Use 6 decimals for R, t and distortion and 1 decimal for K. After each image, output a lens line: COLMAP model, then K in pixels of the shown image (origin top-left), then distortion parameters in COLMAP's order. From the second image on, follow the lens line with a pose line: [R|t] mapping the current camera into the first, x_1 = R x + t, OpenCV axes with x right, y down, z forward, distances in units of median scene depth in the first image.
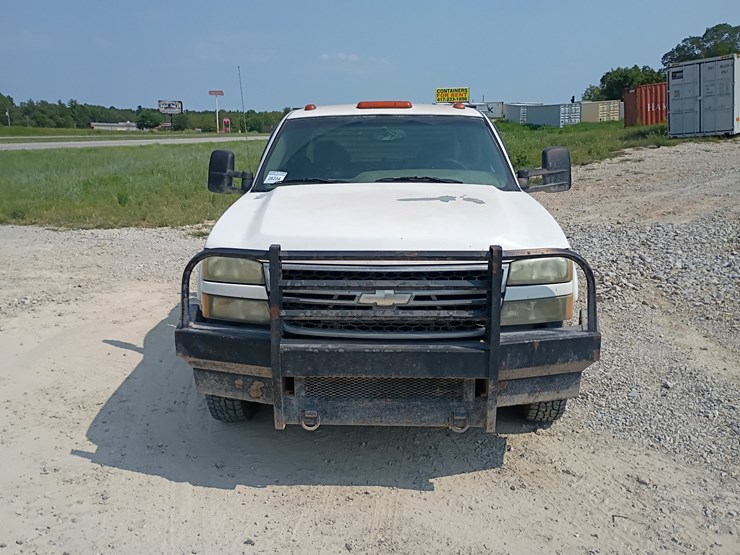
lens RADIAL K [[643.5, 0, 360.9], [0, 643.5, 276.5], [0, 0, 1]] dist [0.052799, -0.062643]
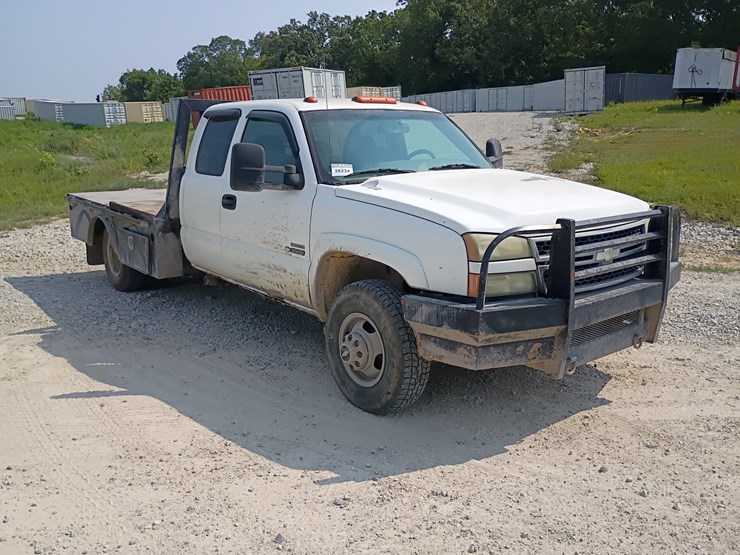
lens RADIAL K [[643.5, 0, 375.1], [0, 643.5, 277.8], [0, 0, 1]] dist [0.052799, -0.062643]
pose [[0.753340, -0.140036, 0.642549, -1.002812], [0.139674, 0.988844, 0.051749, -0.044917], [-0.642628, 0.050763, 0.764495, 0.290888]]
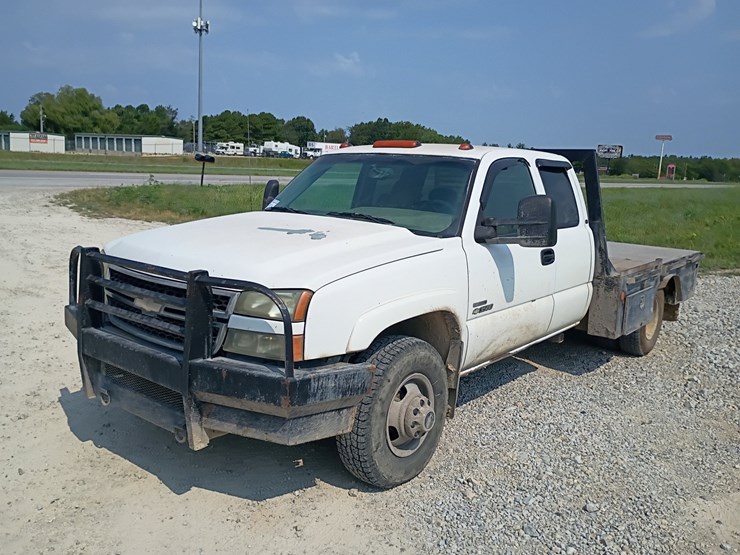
lens RADIAL K [[643.5, 0, 367.3], [0, 643.5, 267.9], [0, 0, 1]] dist [0.052799, -0.062643]
pose [[0.798564, 0.129222, -0.587875, 0.904076], [-0.174266, 0.984489, -0.020319, -0.067036], [0.576131, 0.118673, 0.808696, 0.259365]]
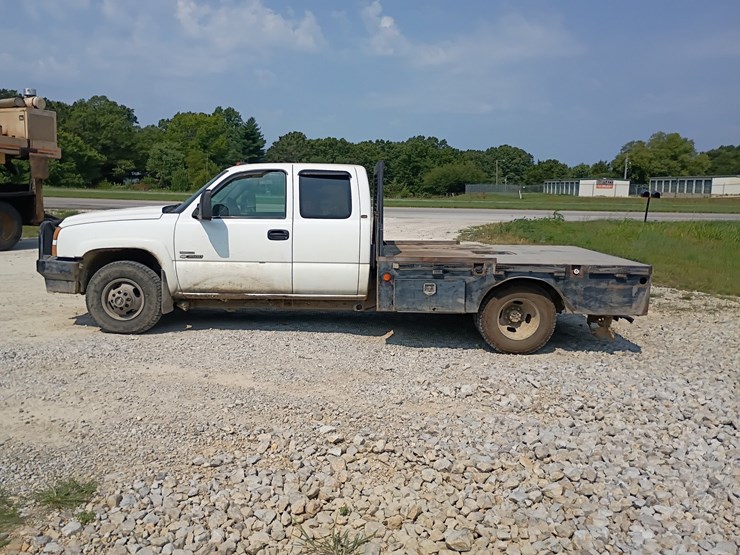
lens RADIAL K [[643.5, 0, 352.5], [0, 643.5, 275.4], [0, 0, 1]] dist [0.052799, -0.062643]
pose [[0.041940, 0.131325, -0.990452, 2.521018], [-0.238059, 0.964087, 0.117748, -0.373747], [0.970345, 0.230848, 0.071697, 1.783172]]
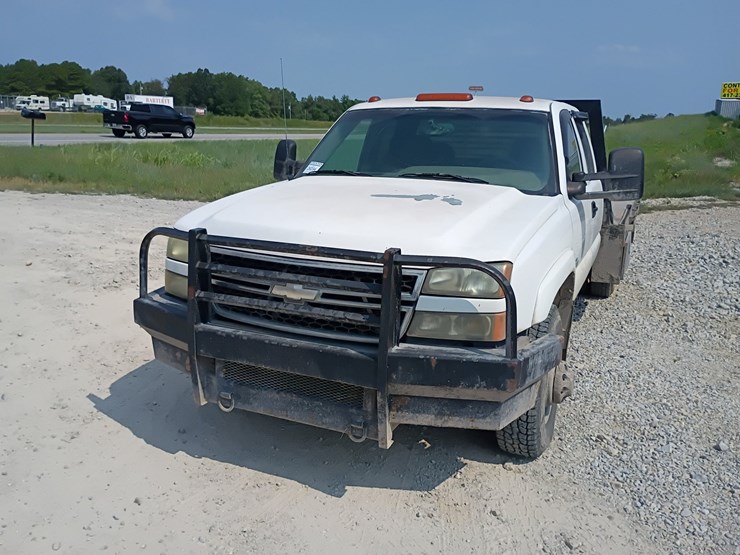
lens RADIAL K [[643.5, 0, 364.3], [0, 643.5, 282.2], [0, 0, 1]] dist [0.052799, -0.062643]
pose [[0.925726, 0.111011, -0.361535, 0.438594], [-0.105692, 0.993799, 0.034523, -0.023593], [0.363125, 0.006252, 0.931719, 0.109399]]
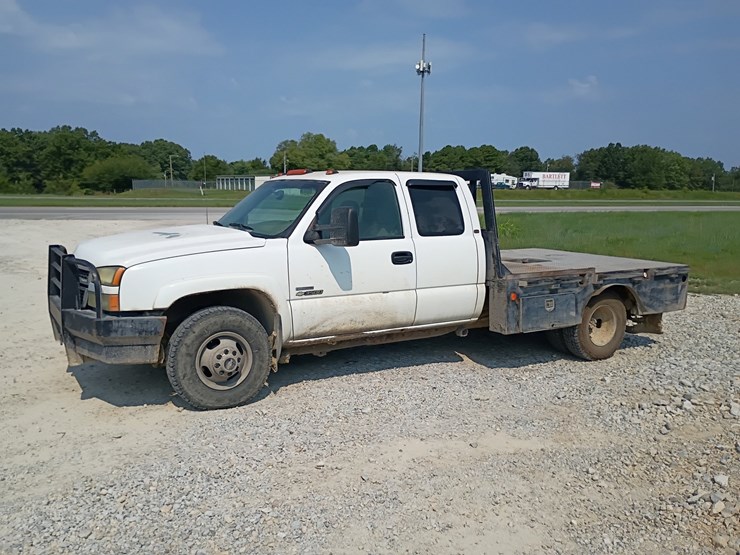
lens RADIAL K [[643.5, 0, 360.5], [0, 643.5, 270.3], [0, 0, 1]] dist [0.052799, -0.062643]
pose [[0.542223, 0.108540, -0.833194, 1.803719], [-0.194830, 0.980837, 0.000982, -0.137392], [0.817334, 0.161798, 0.552979, 0.585886]]
